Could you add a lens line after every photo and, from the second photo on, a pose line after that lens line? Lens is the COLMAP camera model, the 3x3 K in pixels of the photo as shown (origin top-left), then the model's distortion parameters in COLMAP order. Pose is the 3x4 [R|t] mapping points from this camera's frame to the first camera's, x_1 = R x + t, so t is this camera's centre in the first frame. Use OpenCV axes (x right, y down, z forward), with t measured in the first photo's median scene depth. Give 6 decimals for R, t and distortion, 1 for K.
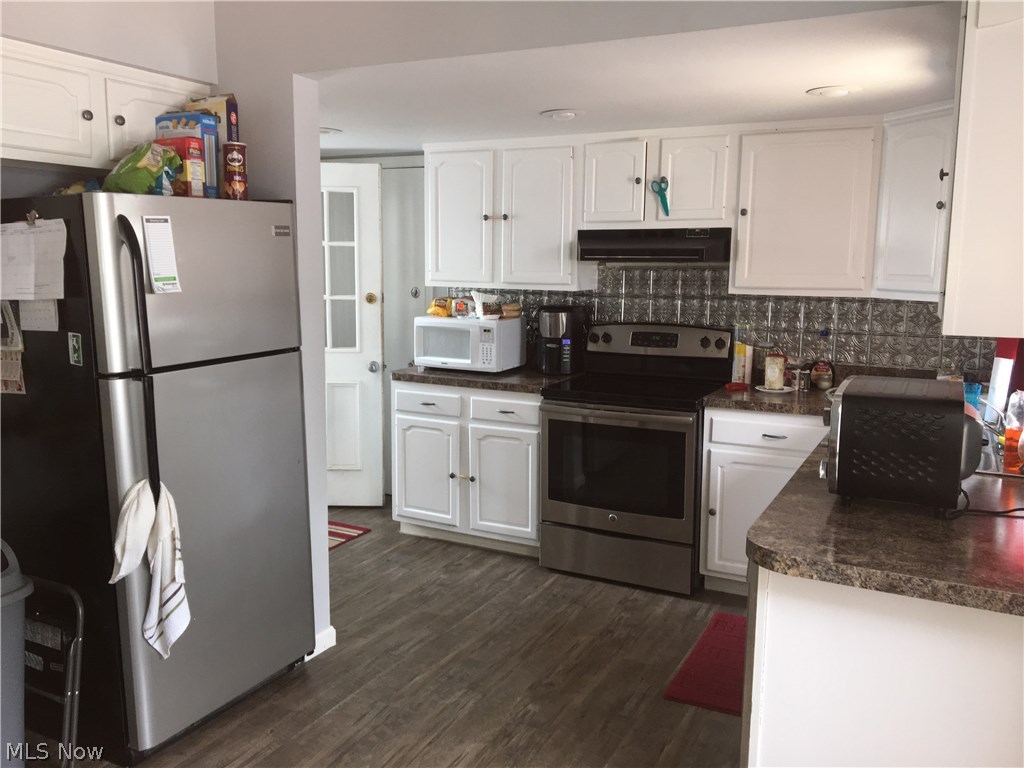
lens RADIAL K [[855.2, 0, 502.7], [0, 855.2, 379.9], [0, 0, 1]] dist [0.083855, -0.129704]
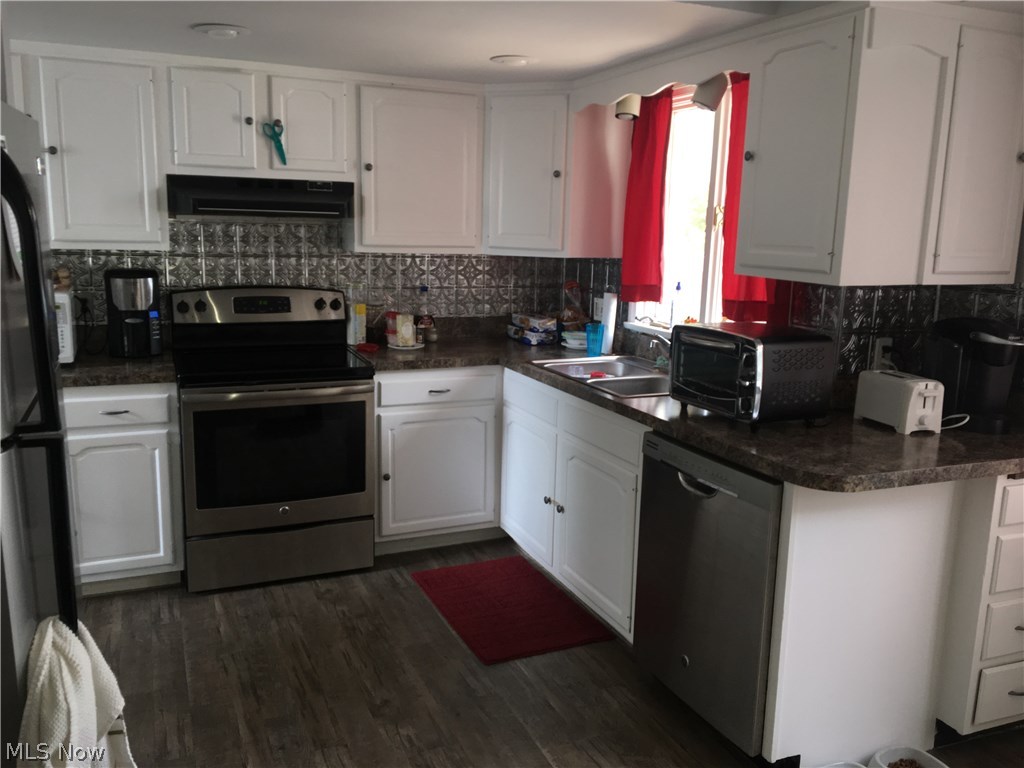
lens RADIAL K [[855.2, 0, 502.7], [0, 855.2, 379.9], [0, 0, 1]] dist [0.083855, -0.129704]
pose [[0.635294, -0.133912, 0.760571, -0.375387], [0.087613, 0.990991, 0.101299, -0.040801], [-0.767284, 0.002282, 0.641303, 0.254874]]
